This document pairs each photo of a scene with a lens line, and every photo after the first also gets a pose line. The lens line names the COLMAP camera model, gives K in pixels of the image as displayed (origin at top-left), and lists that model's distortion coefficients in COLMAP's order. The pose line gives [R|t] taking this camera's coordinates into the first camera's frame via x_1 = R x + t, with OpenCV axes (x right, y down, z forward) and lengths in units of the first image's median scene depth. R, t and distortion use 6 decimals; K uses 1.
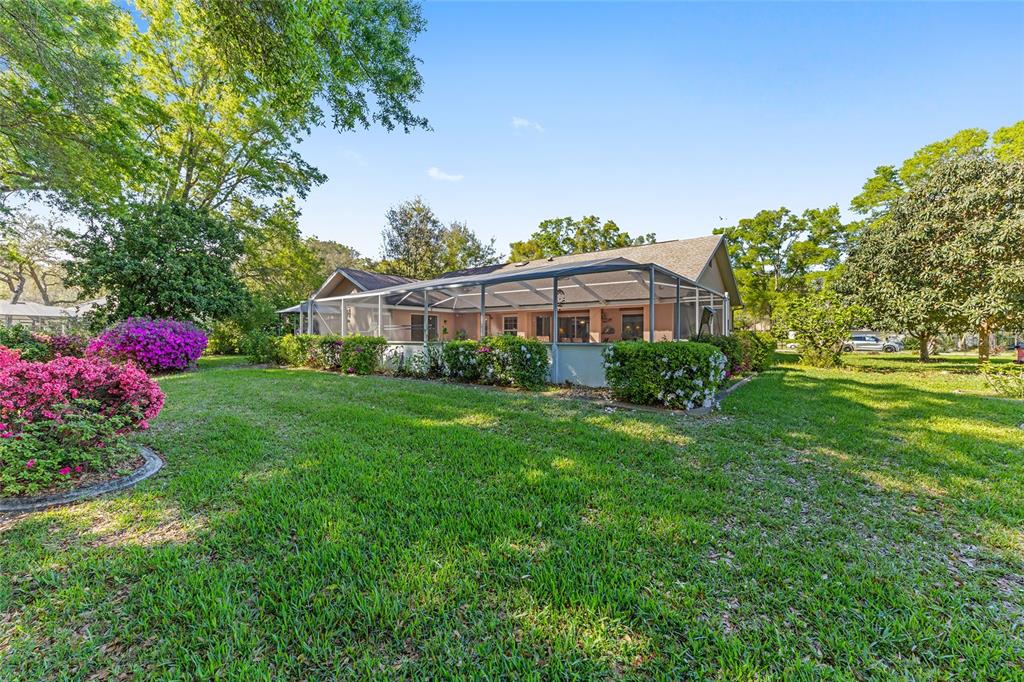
lens RADIAL K [[414.4, 0, 507.7], [0, 414.4, 339.4], [0, 0, 1]] dist [0.000787, 0.000617]
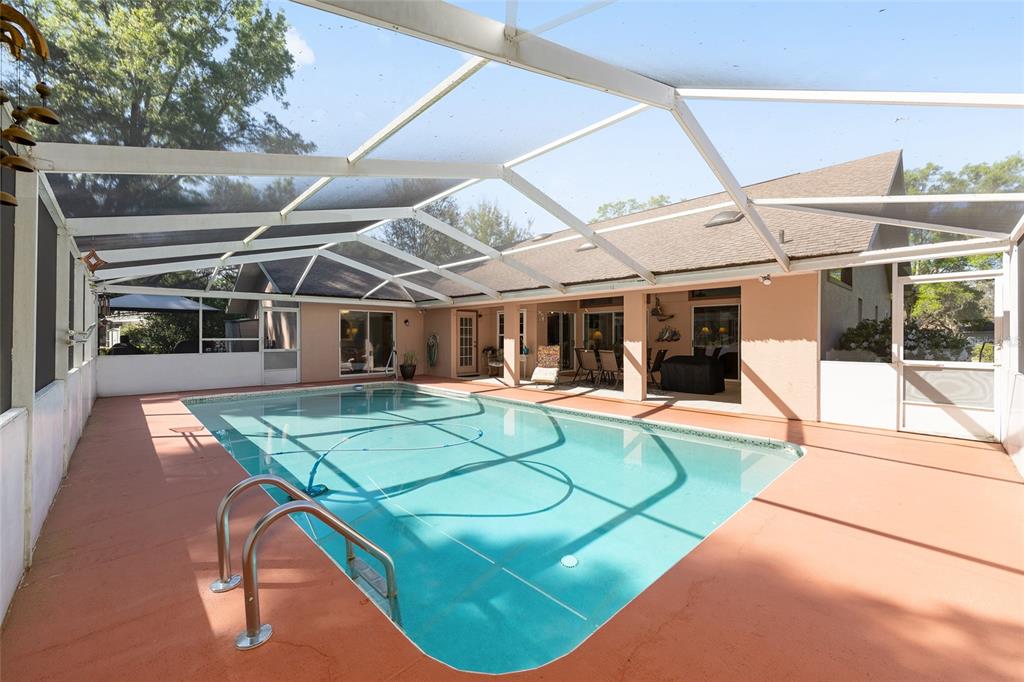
lens RADIAL K [[414.4, 0, 514.5], [0, 414.4, 338.8], [0, 0, 1]] dist [0.000787, 0.000617]
pose [[0.988426, -0.000692, -0.151701, 0.058095], [0.000260, 0.999996, -0.002863, -0.007449], [0.151702, 0.002790, 0.988422, 0.195758]]
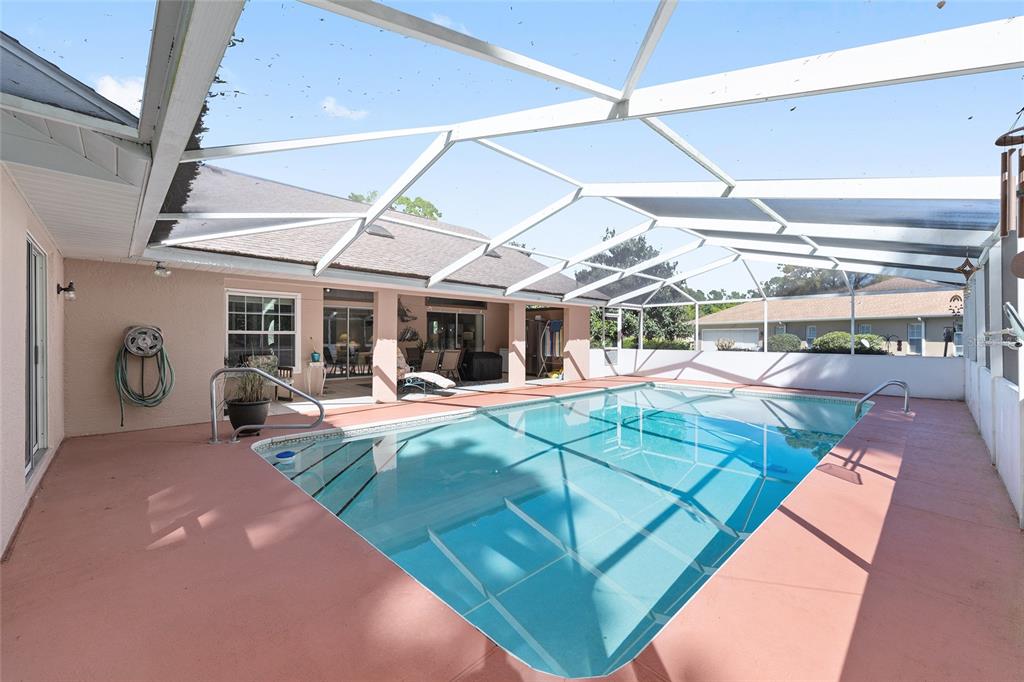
lens RADIAL K [[414.4, 0, 510.7], [0, 414.4, 338.5], [0, 0, 1]] dist [0.000787, 0.000617]
pose [[0.163635, 0.003038, 0.986516, -0.091386], [0.004260, 0.999984, -0.003786, -0.007091], [-0.986512, 0.004822, 0.163619, 0.309487]]
